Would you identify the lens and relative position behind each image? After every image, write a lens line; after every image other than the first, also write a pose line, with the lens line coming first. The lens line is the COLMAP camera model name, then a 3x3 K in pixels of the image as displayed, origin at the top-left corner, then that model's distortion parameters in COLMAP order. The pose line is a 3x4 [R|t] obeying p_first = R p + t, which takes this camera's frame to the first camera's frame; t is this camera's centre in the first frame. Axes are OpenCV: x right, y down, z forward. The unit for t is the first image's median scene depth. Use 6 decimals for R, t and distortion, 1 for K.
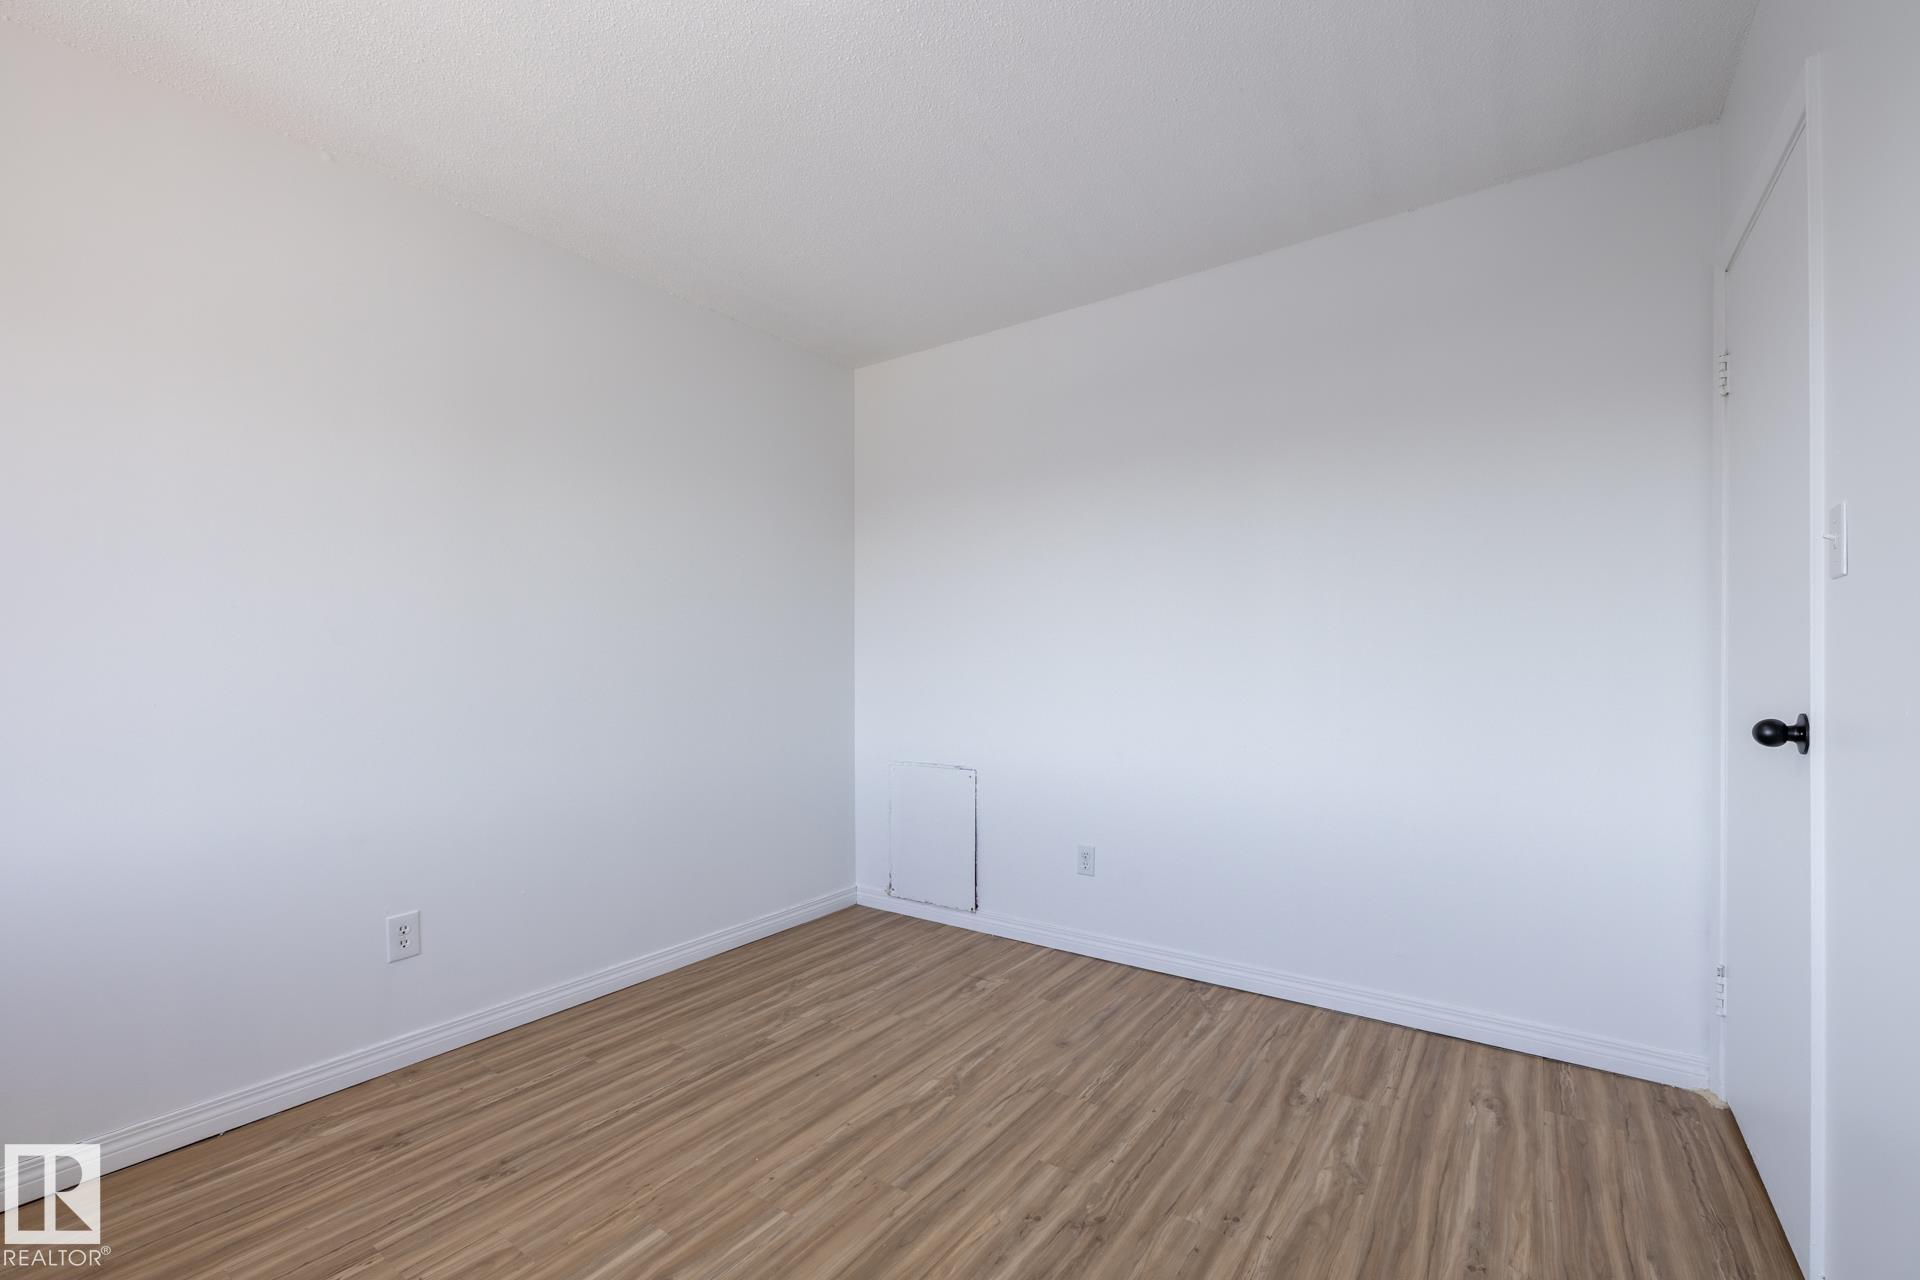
lens RADIAL K [[823.2, 0, 950.2], [0, 823.2, 649.6], [0, 0, 1]] dist [-0.002605, 0.001466]
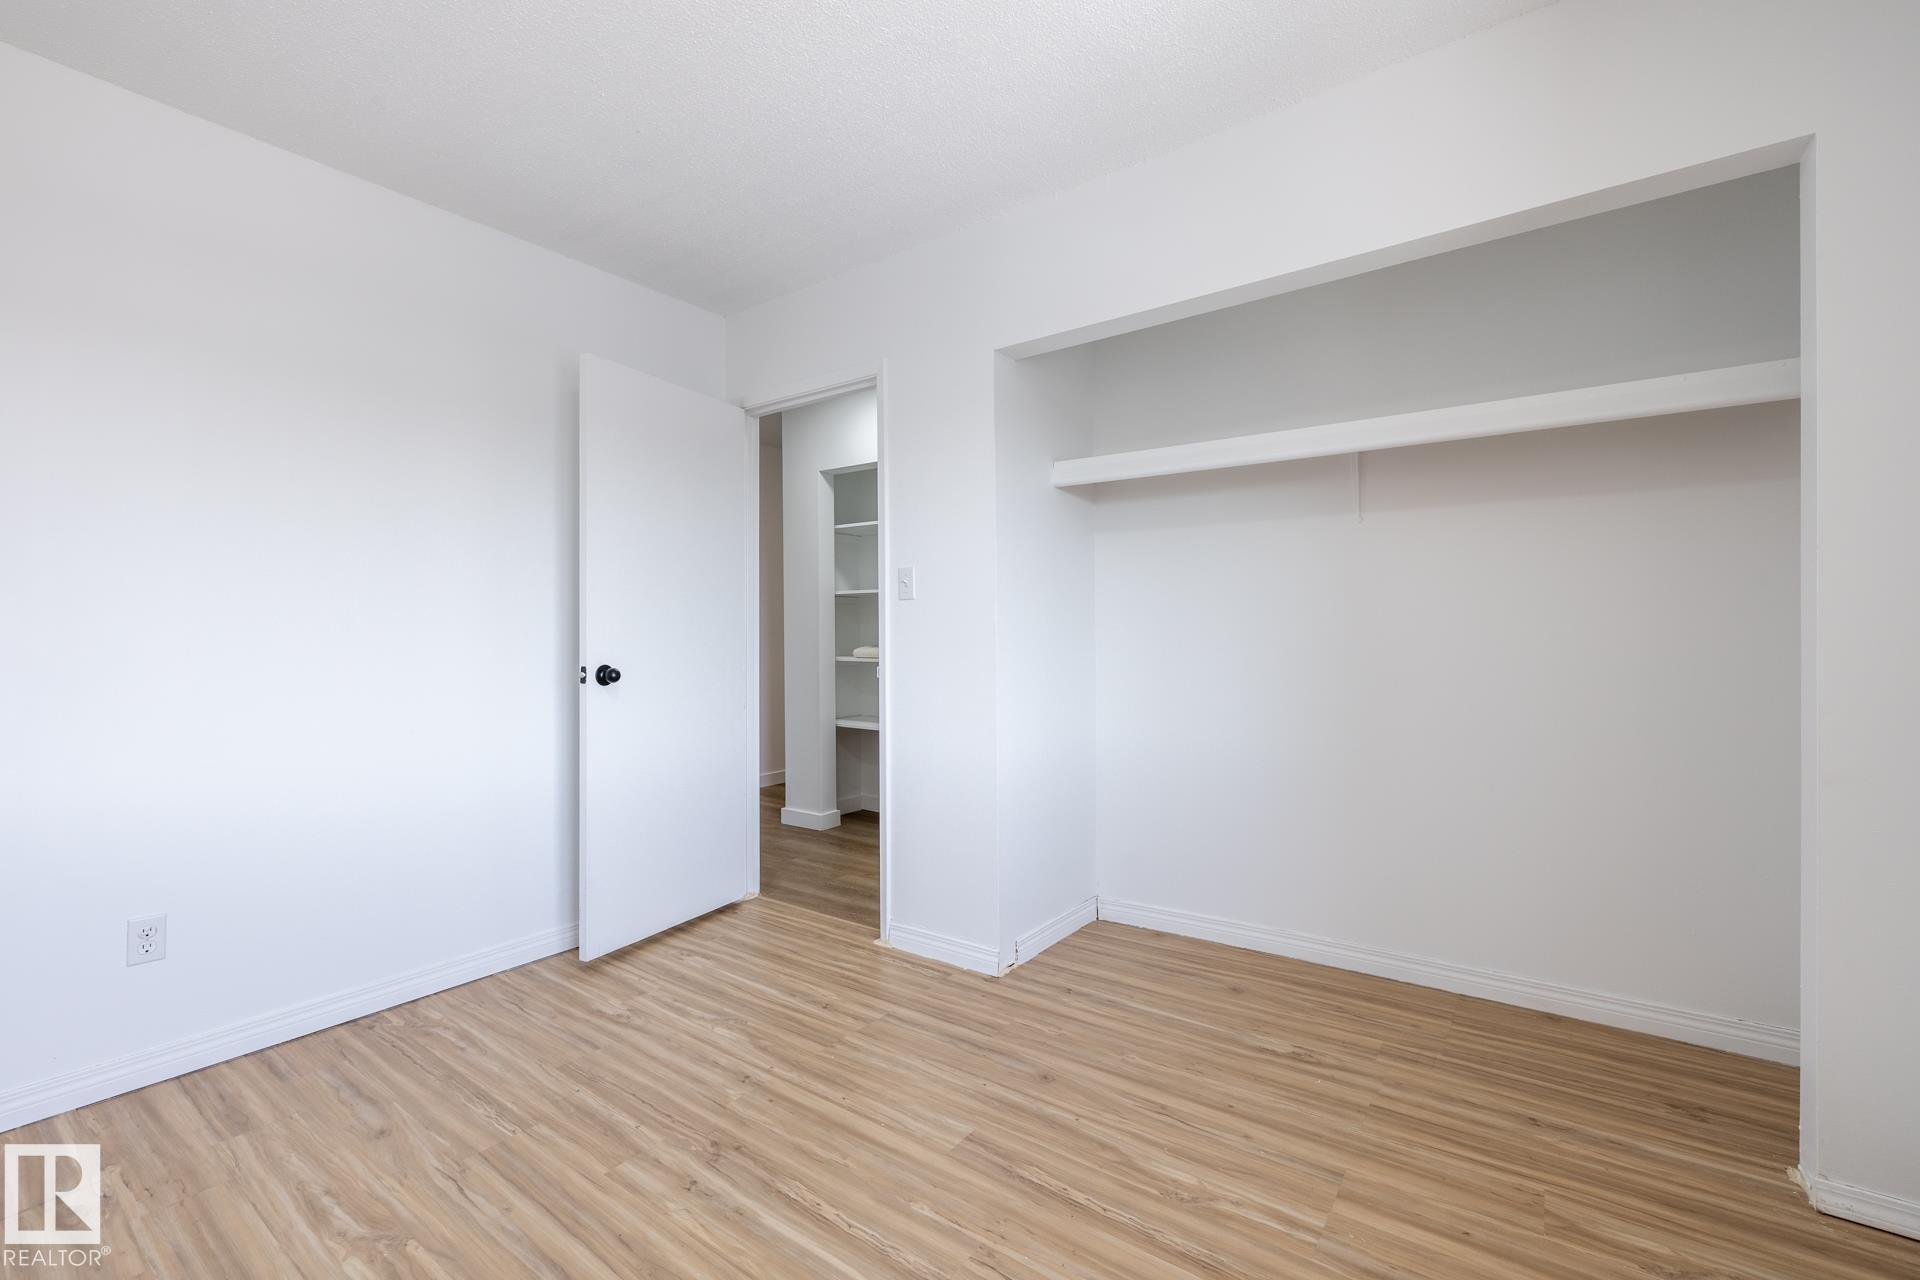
lens RADIAL K [[823.2, 0, 945.5], [0, 823.2, 612.1], [0, 0, 1]] dist [-0.002605, 0.001466]
pose [[0.009941, 0.036776, 0.999274, -0.721314], [-0.010315, 0.999274, -0.036674, 0.023314], [-0.999897, -0.009943, 0.010313, 0.540802]]
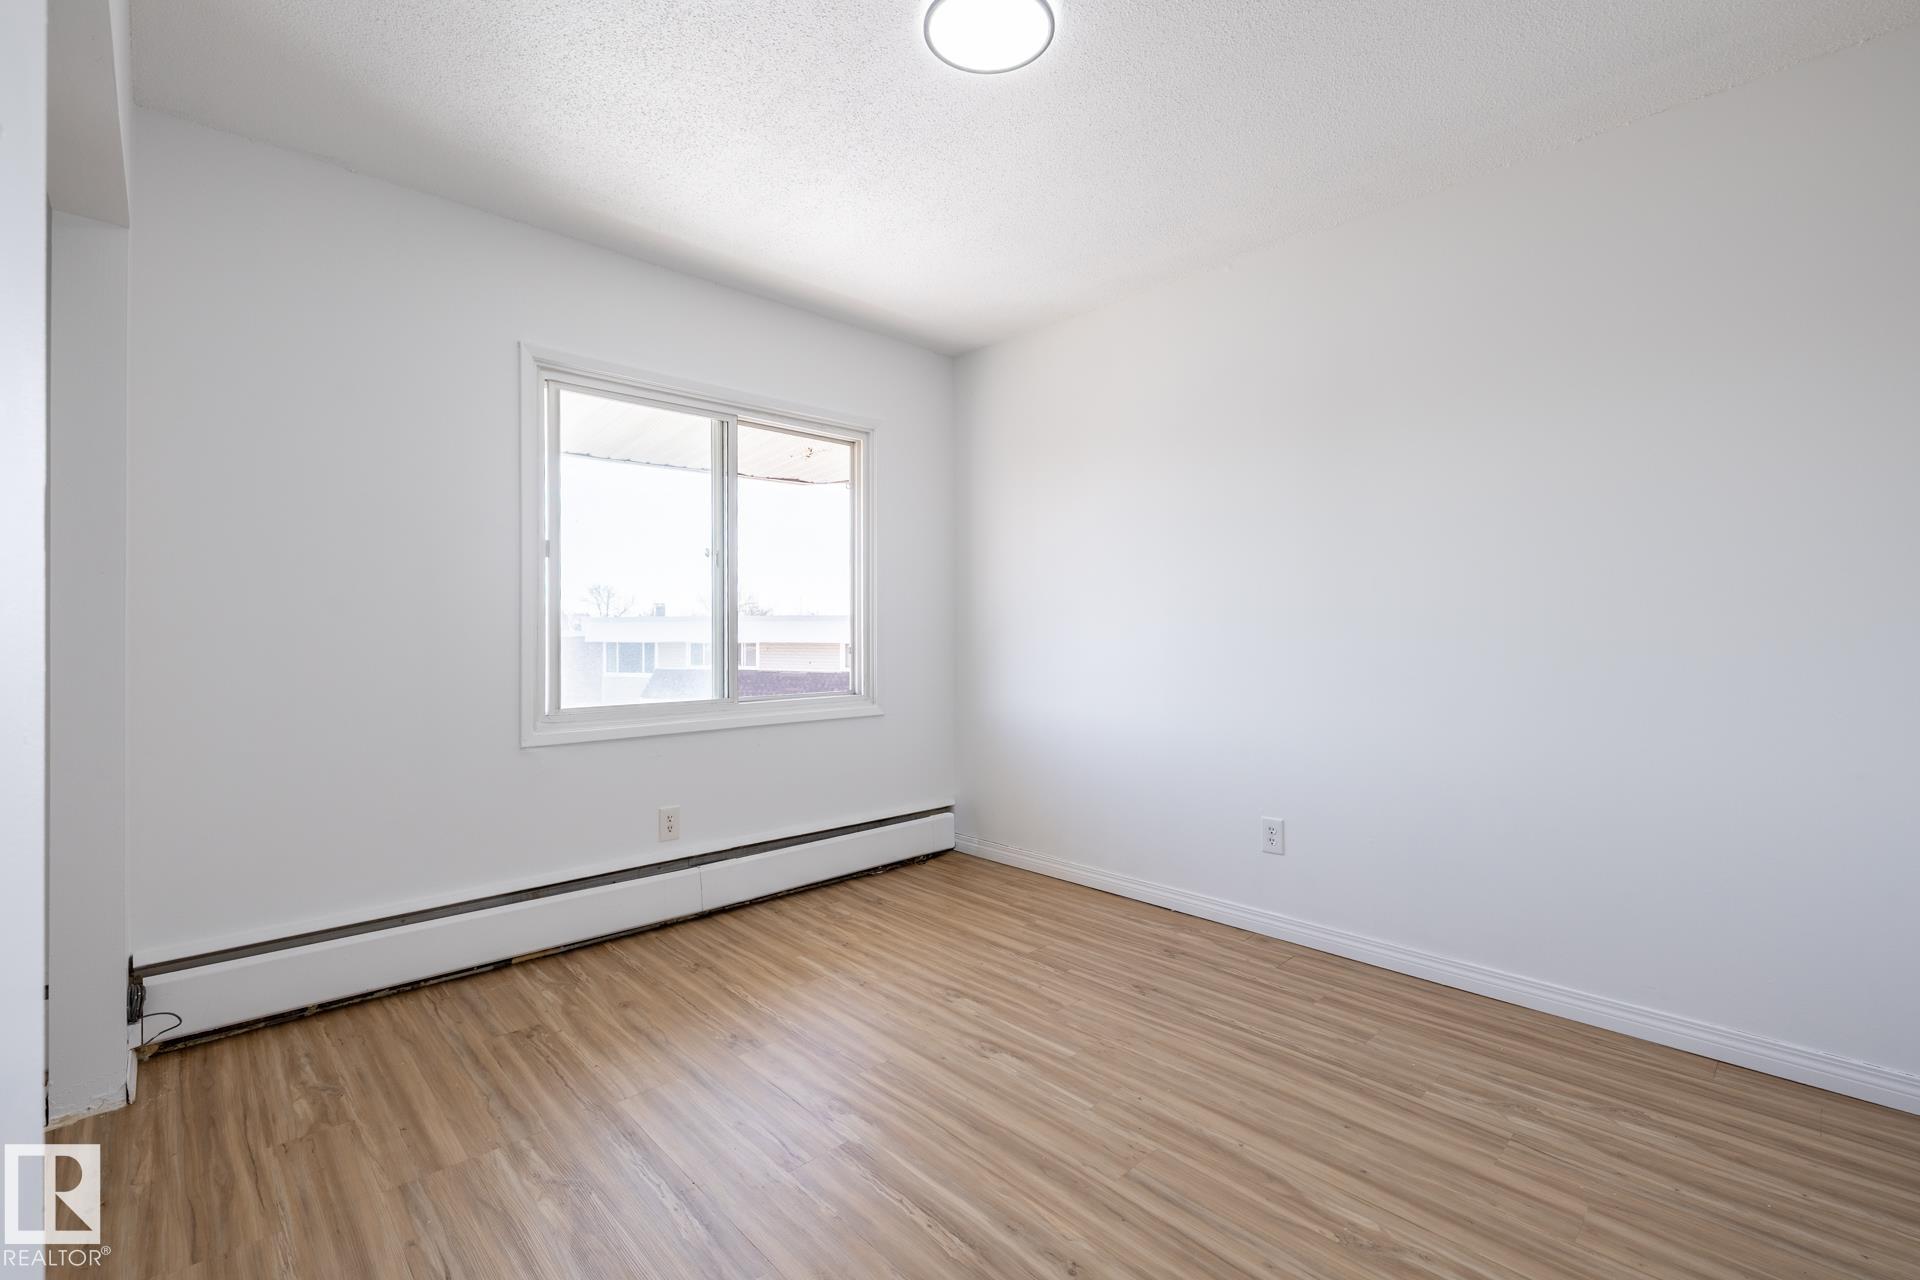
lens RADIAL K [[823.2, 0, 927.8], [0, 823.2, 642.5], [0, 0, 1]] dist [-0.002605, 0.001466]
pose [[-0.201542, 0.023921, -0.979188, 0.748479], [0.018836, 0.999612, 0.020543, 0.015276], [0.979299, -0.014304, -0.201914, 0.811544]]
